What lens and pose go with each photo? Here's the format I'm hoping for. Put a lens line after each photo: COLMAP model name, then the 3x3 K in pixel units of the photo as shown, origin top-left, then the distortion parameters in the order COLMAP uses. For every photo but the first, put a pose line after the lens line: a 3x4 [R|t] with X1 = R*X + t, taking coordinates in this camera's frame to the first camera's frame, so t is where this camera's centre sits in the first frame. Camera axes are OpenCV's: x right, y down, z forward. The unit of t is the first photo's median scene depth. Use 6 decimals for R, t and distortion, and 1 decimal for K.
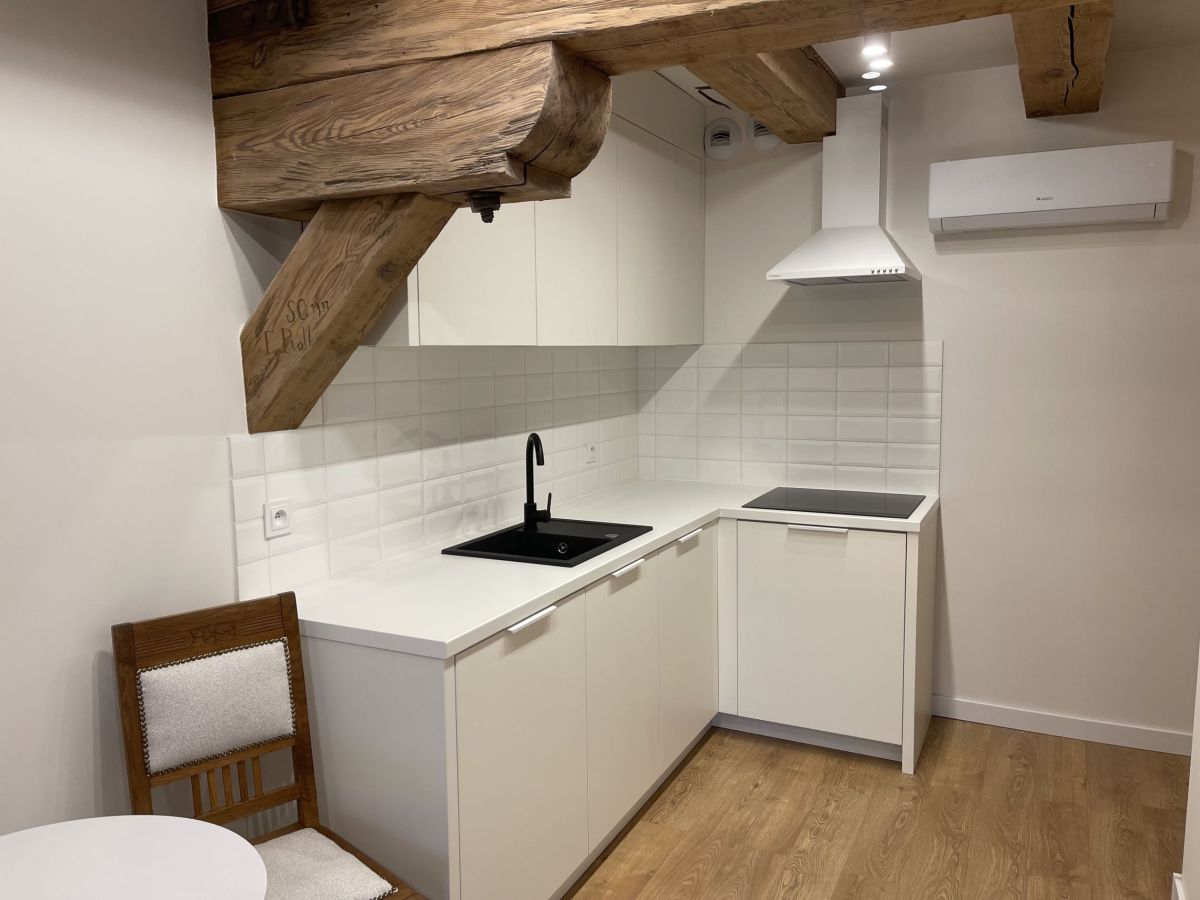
lens RADIAL K [[905.3, 0, 593.1], [0, 905.3, 444.3], [0, 0, 1]] dist [0.074186, -0.099452]
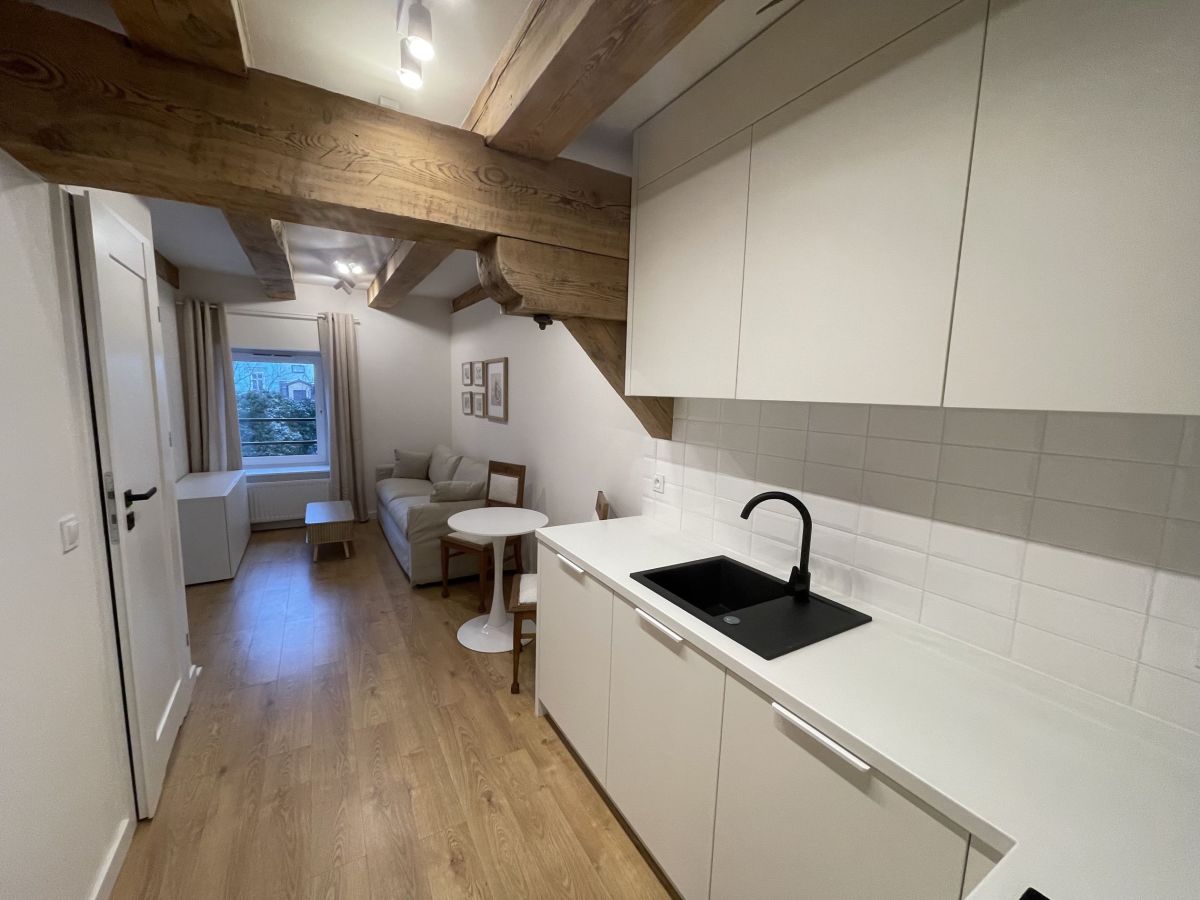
lens RADIAL K [[481.3, 0, 593.0], [0, 481.3, 457.4], [0, 0, 1]] dist [-0.003655, 0.000815]
pose [[-0.546572, 0.106840, -0.830568, 0.513521], [-0.110297, 0.974002, 0.197874, -0.141184], [0.830116, 0.199762, -0.520579, 1.226598]]
